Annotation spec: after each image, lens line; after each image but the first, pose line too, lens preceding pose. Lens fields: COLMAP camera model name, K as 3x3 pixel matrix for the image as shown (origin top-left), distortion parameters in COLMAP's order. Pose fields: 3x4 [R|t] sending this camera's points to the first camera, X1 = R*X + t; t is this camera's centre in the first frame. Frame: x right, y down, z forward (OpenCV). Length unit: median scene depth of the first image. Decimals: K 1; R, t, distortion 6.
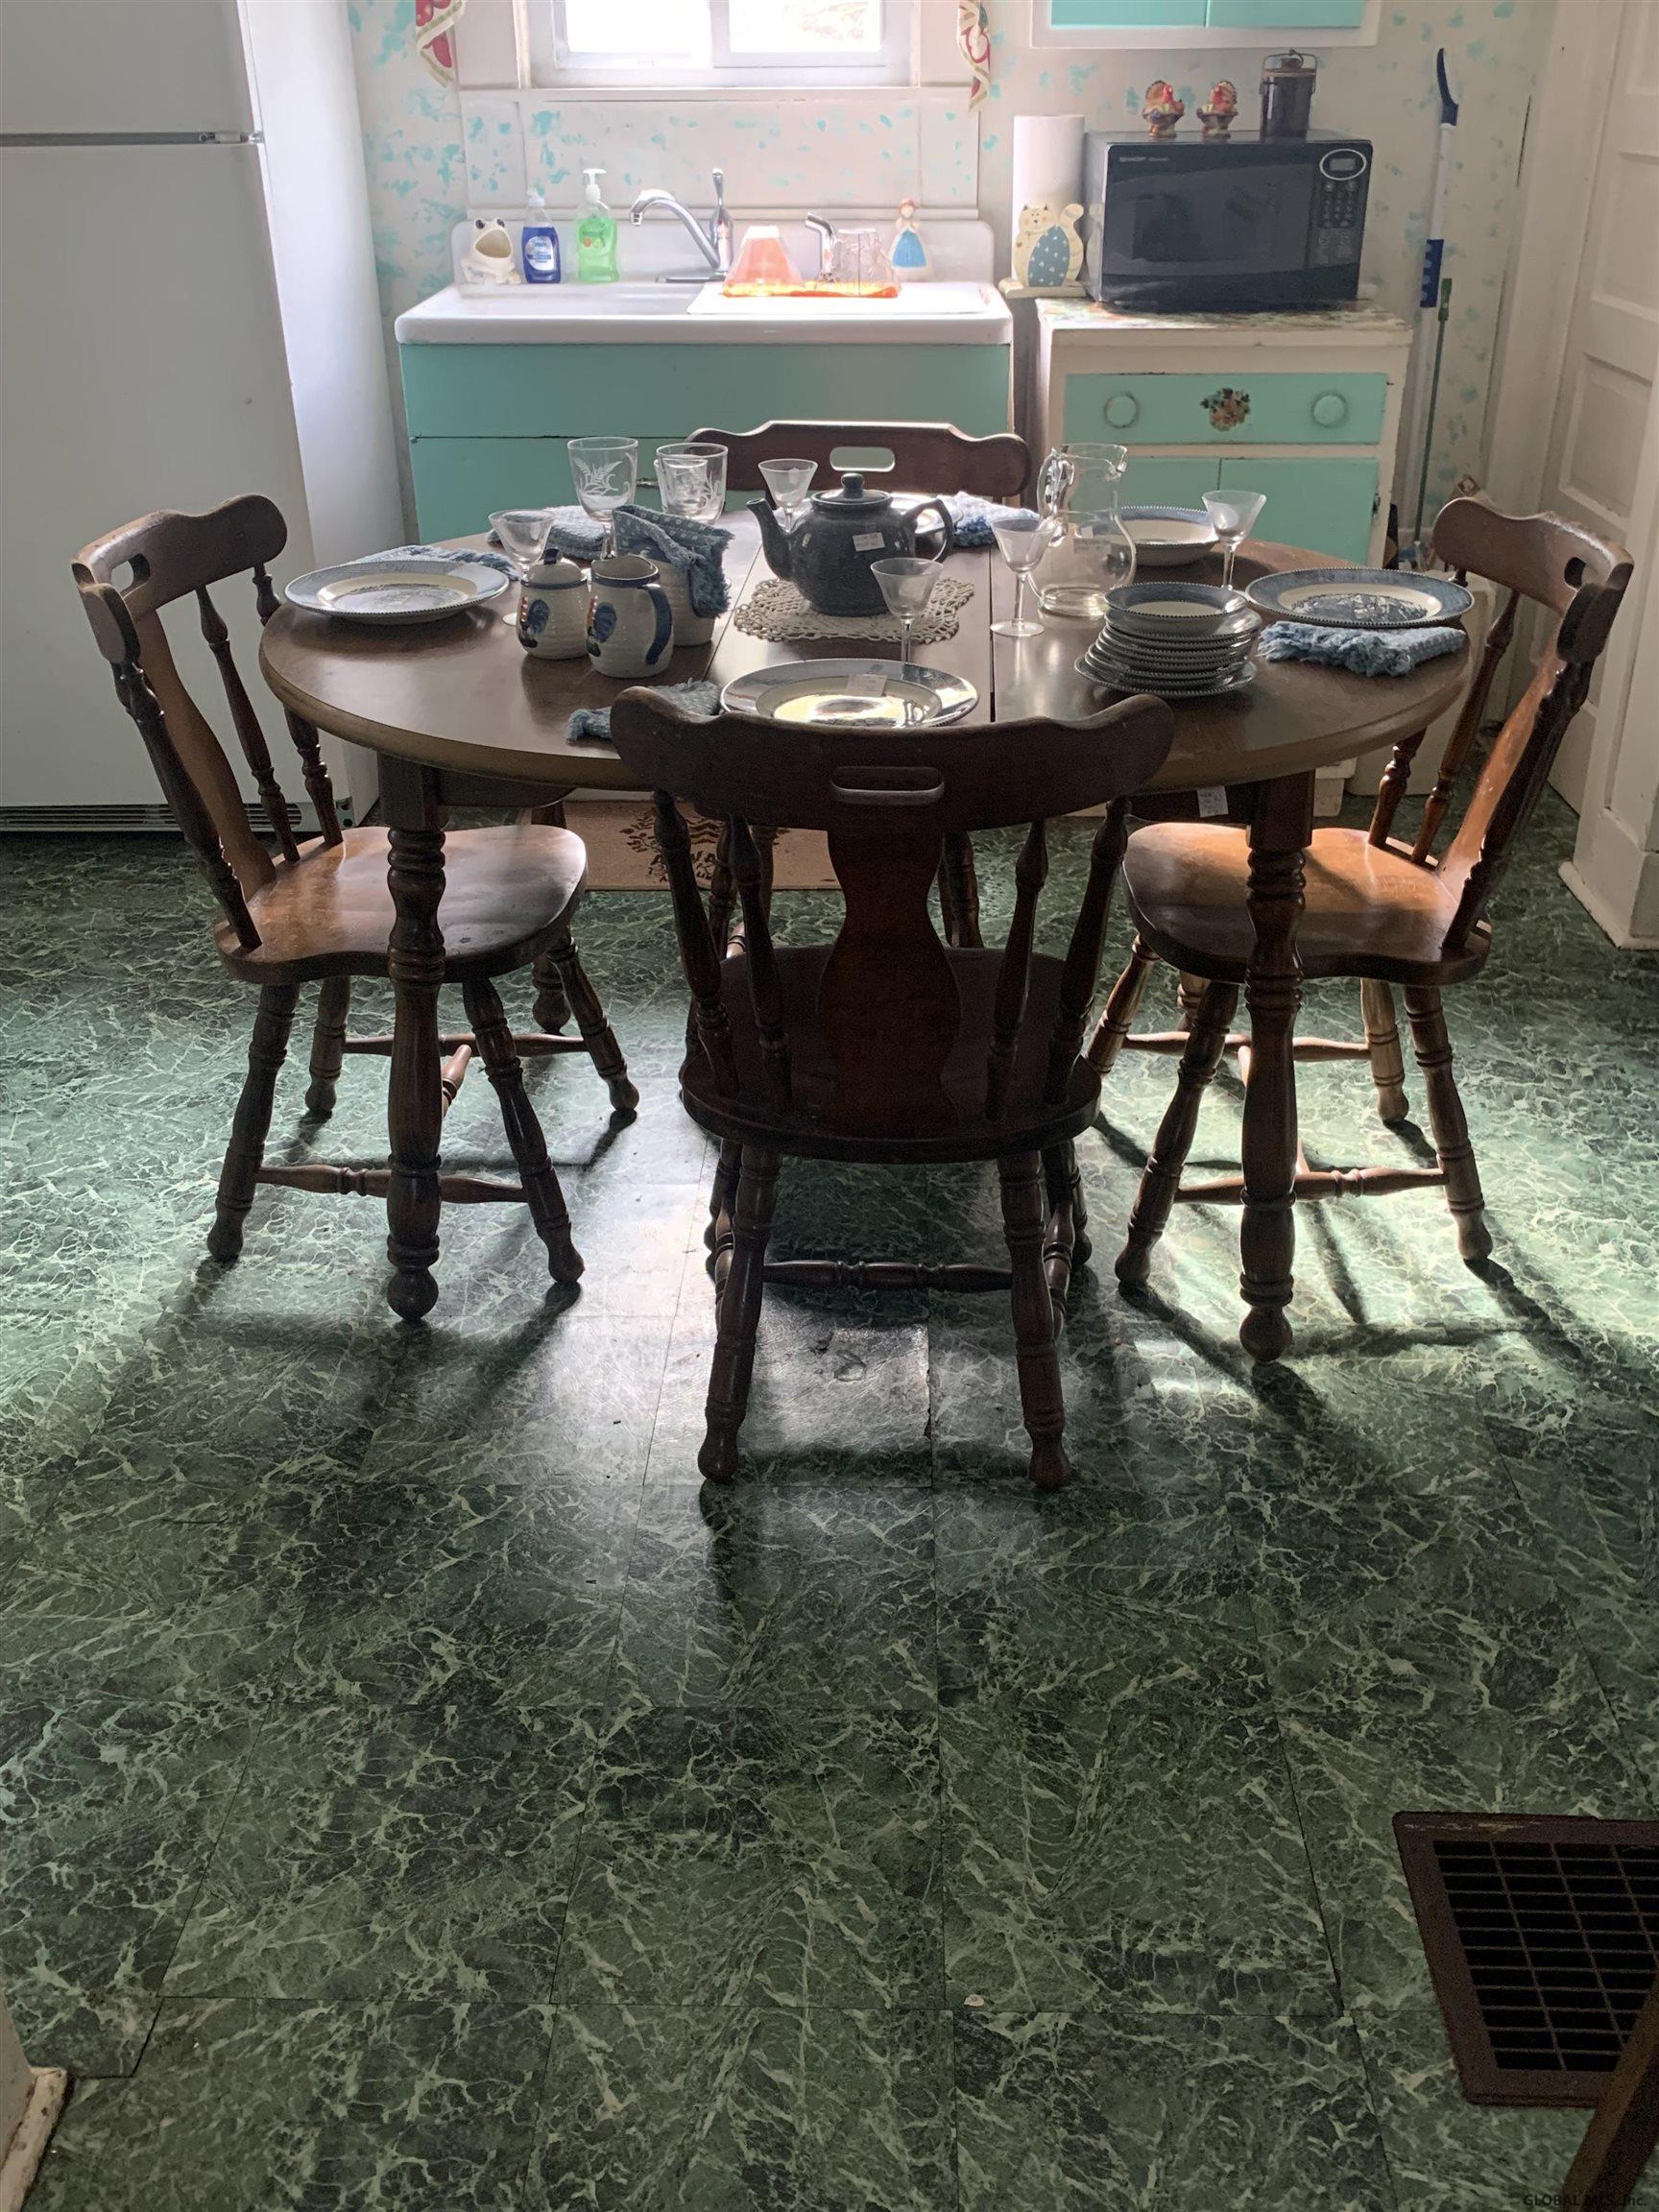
lens RADIAL K [[1935.9, 0, 830.9], [0, 1935.9, 1107.0], [0, 0, 1]] dist [0.033534, -0.045969]
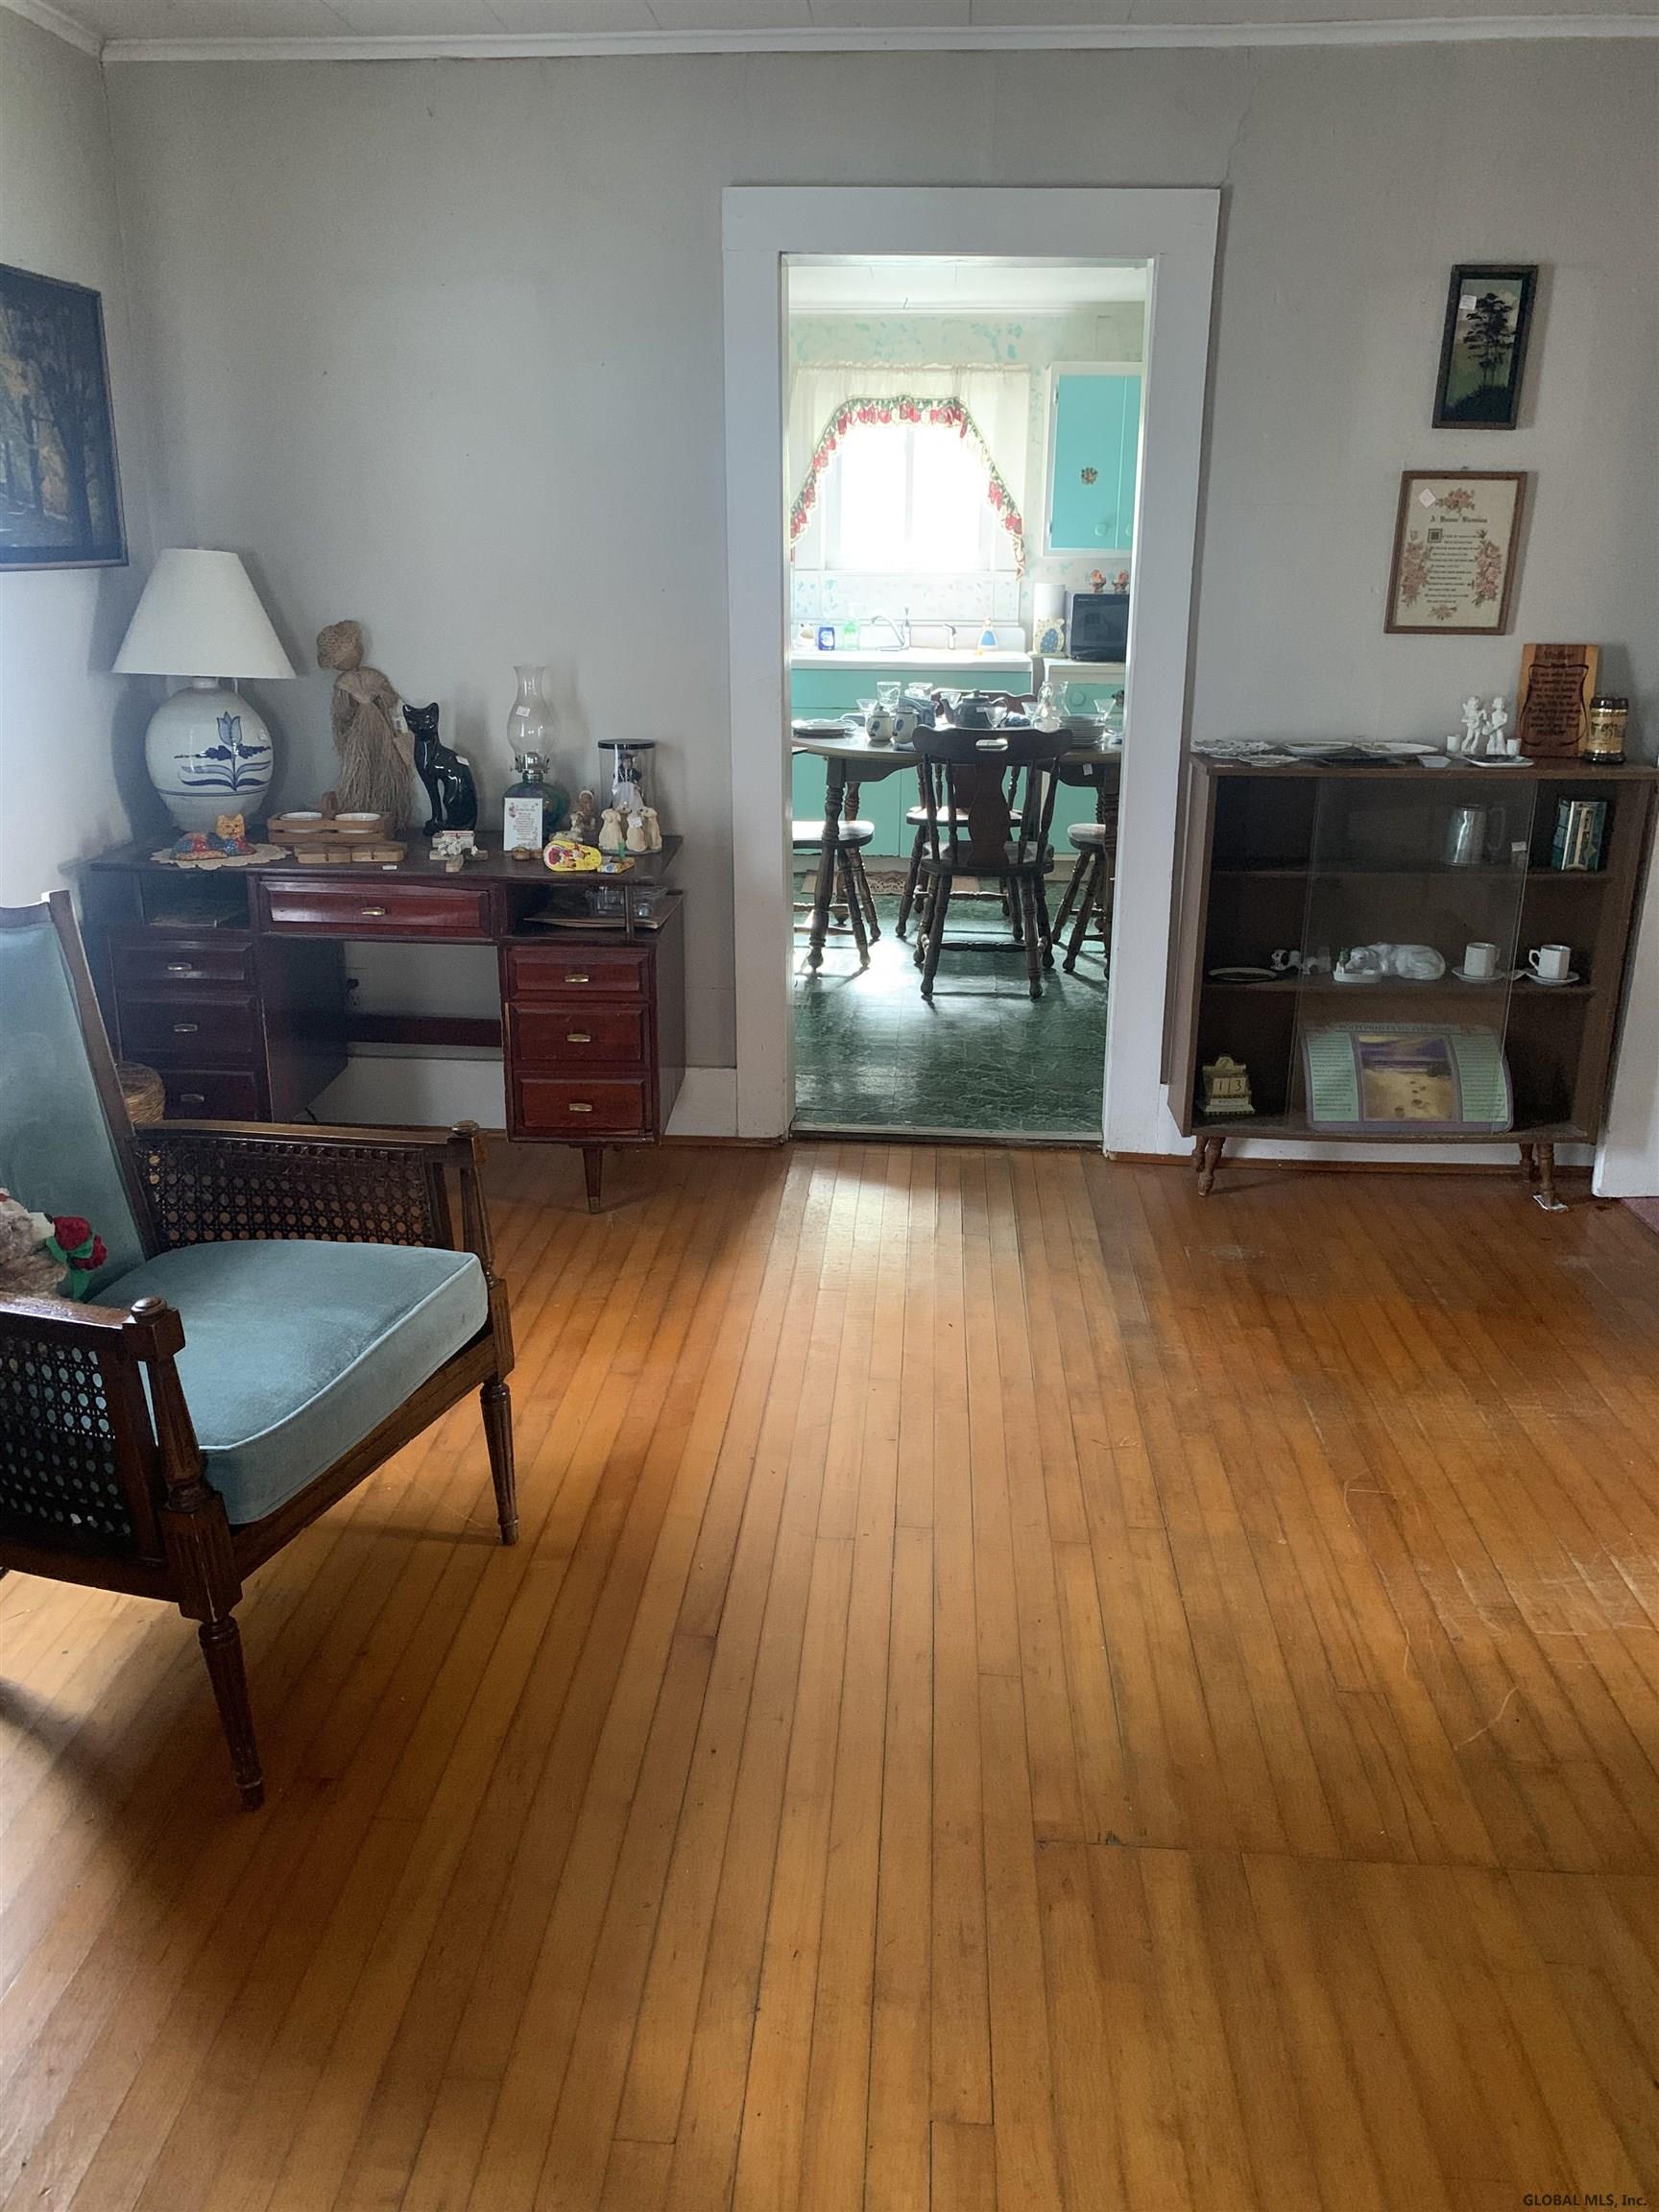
lens RADIAL K [[1708.0, 0, 808.4], [0, 1708.0, 1113.2], [0, 0, 1]] dist [0.030593, -0.028711]
pose [[0.998608, 0.026605, -0.045543, -0.074311], [-0.034218, 0.983882, -0.175516, 0.536829], [0.040139, 0.176830, 0.983423, -1.016402]]
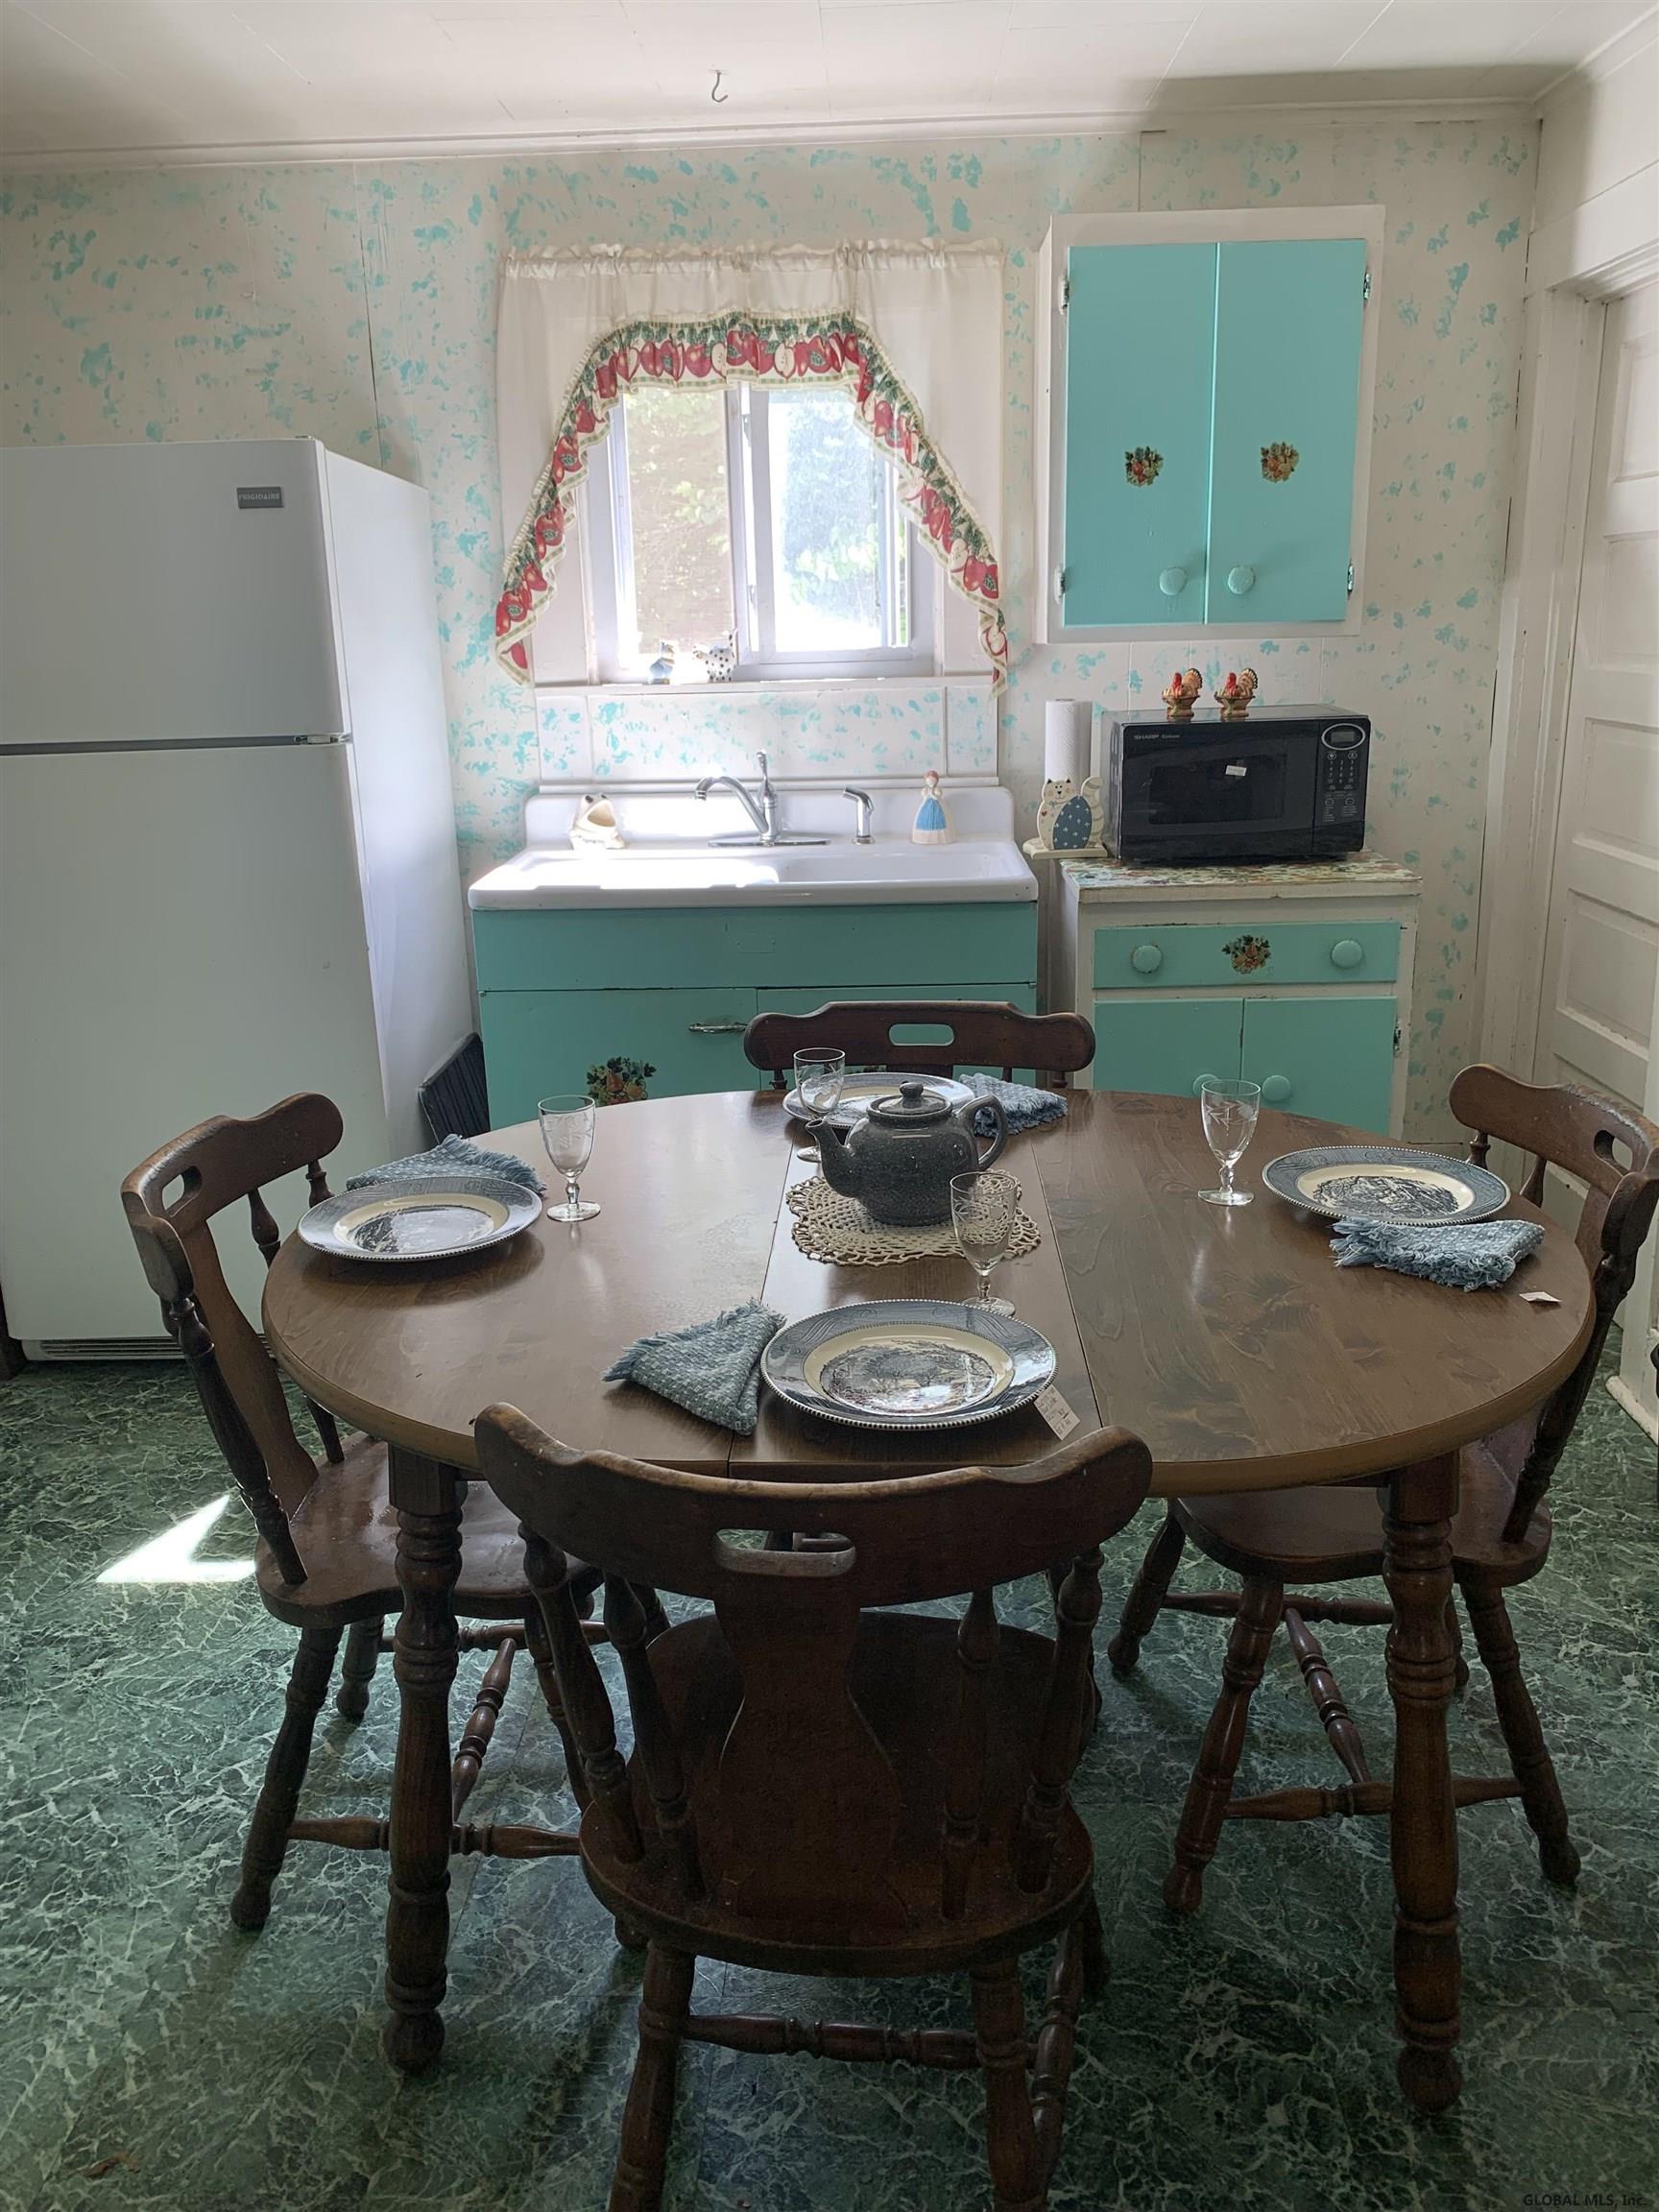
lens RADIAL K [[1708.0, 0, 815.8], [0, 1708.0, 1103.9], [0, 0, 1]] dist [0.030593, -0.028711]
pose [[0.999602, -0.015294, -0.023694, -0.010184], [0.009767, 0.975928, -0.217874, -0.083279], [0.026456, 0.217556, 0.975689, 0.109949]]
